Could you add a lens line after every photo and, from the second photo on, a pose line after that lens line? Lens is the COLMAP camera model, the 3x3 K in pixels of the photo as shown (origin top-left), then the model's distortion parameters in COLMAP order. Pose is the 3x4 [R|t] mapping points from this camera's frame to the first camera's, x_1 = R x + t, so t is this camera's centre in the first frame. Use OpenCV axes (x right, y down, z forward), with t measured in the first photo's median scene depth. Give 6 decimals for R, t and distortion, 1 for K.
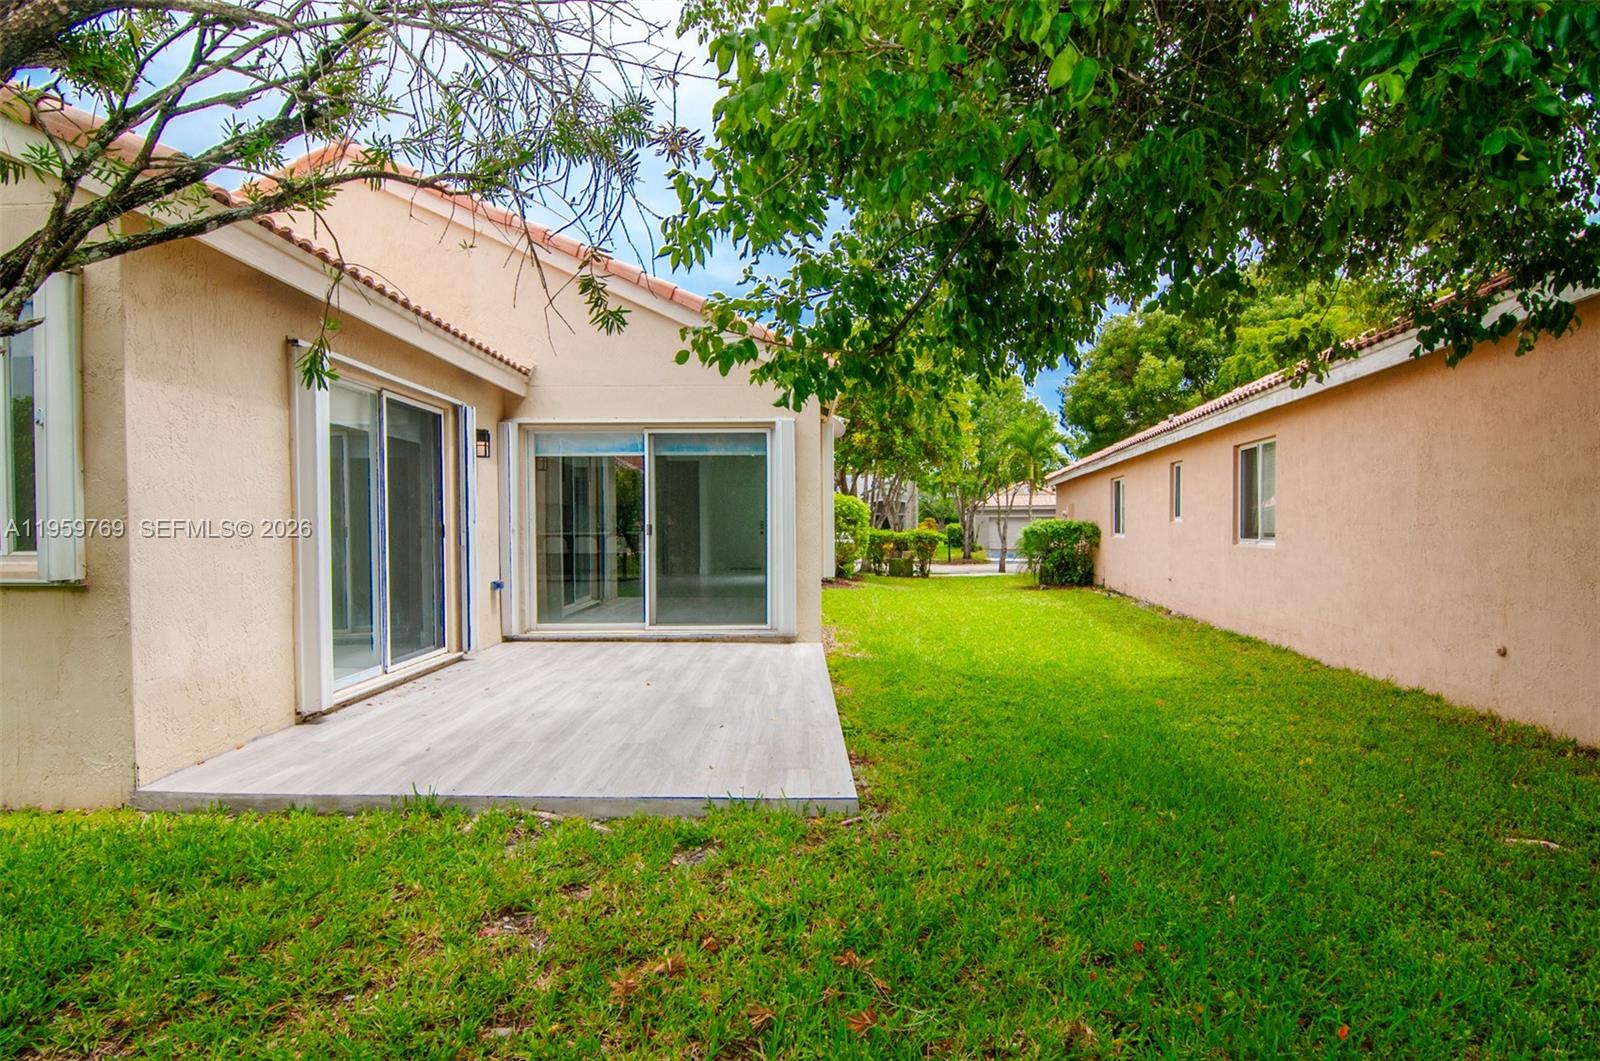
lens RADIAL K [[767.6, 0, 802.5], [0, 767.6, 540.6], [0, 0, 1]] dist [-0.001849, -0.013802]
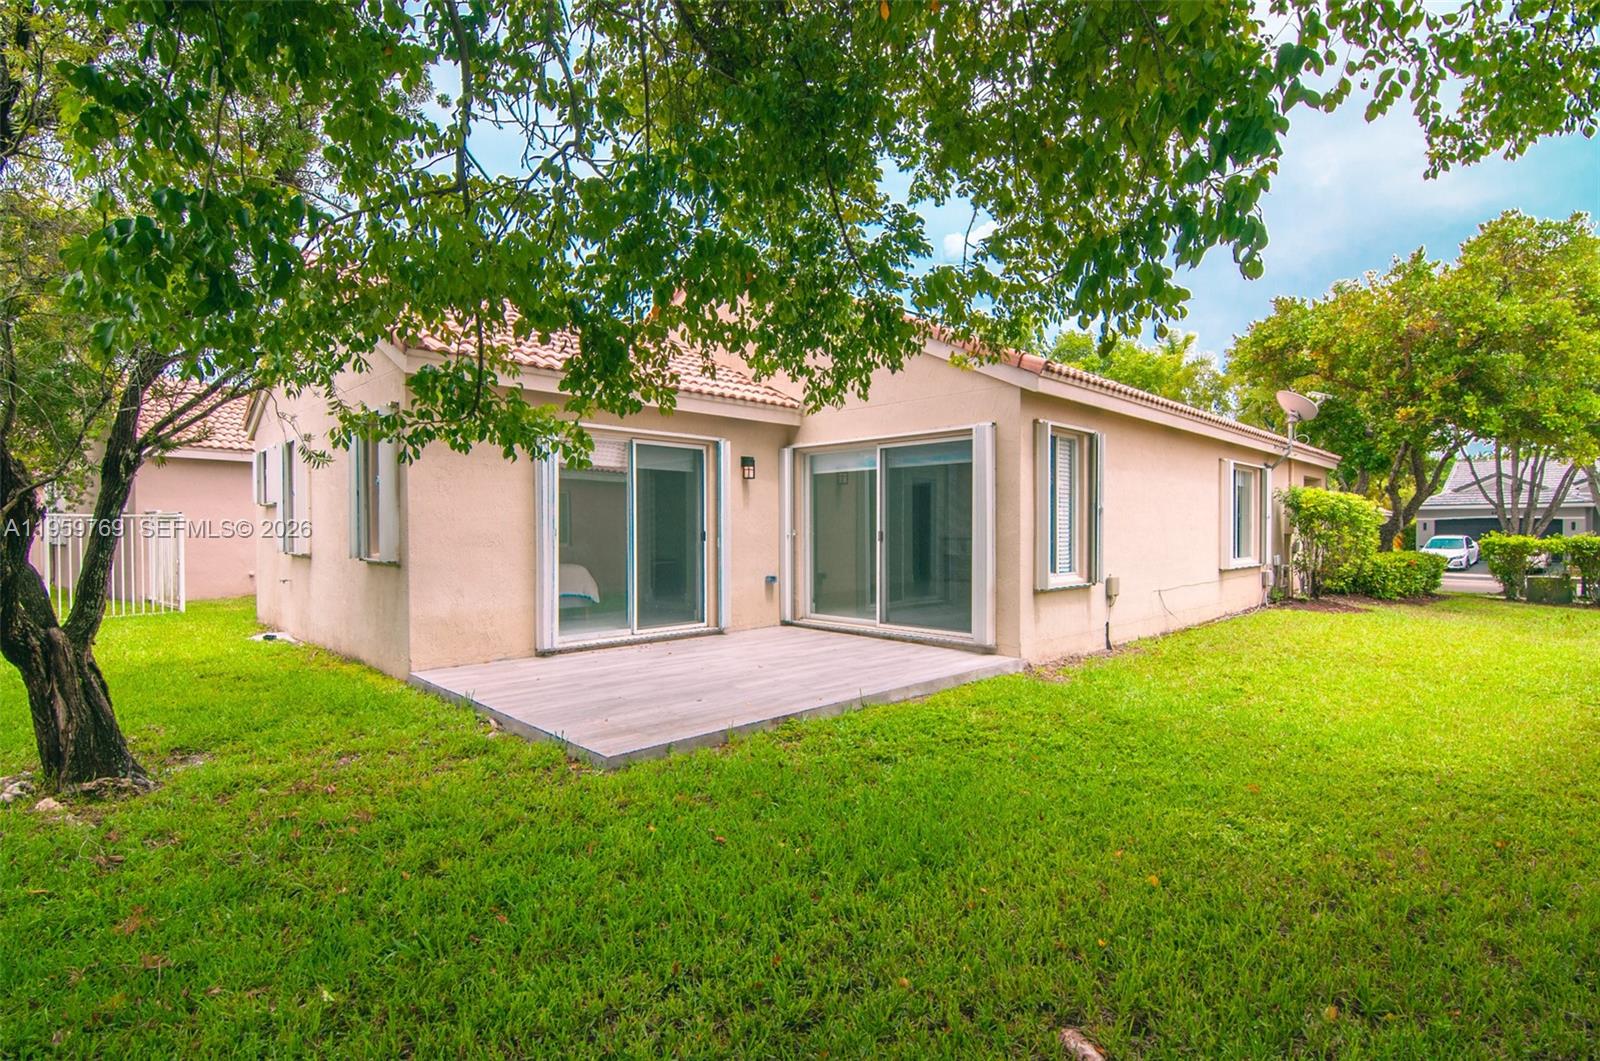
lens RADIAL K [[767.6, 0, 802.5], [0, 767.6, 540.6], [0, 0, 1]] dist [-0.001849, -0.013802]
pose [[0.701729, 0.014093, -0.712304, 0.509471], [-0.014933, 0.999876, 0.005072, -0.011863], [0.712287, 0.007077, 0.701853, 0.150637]]
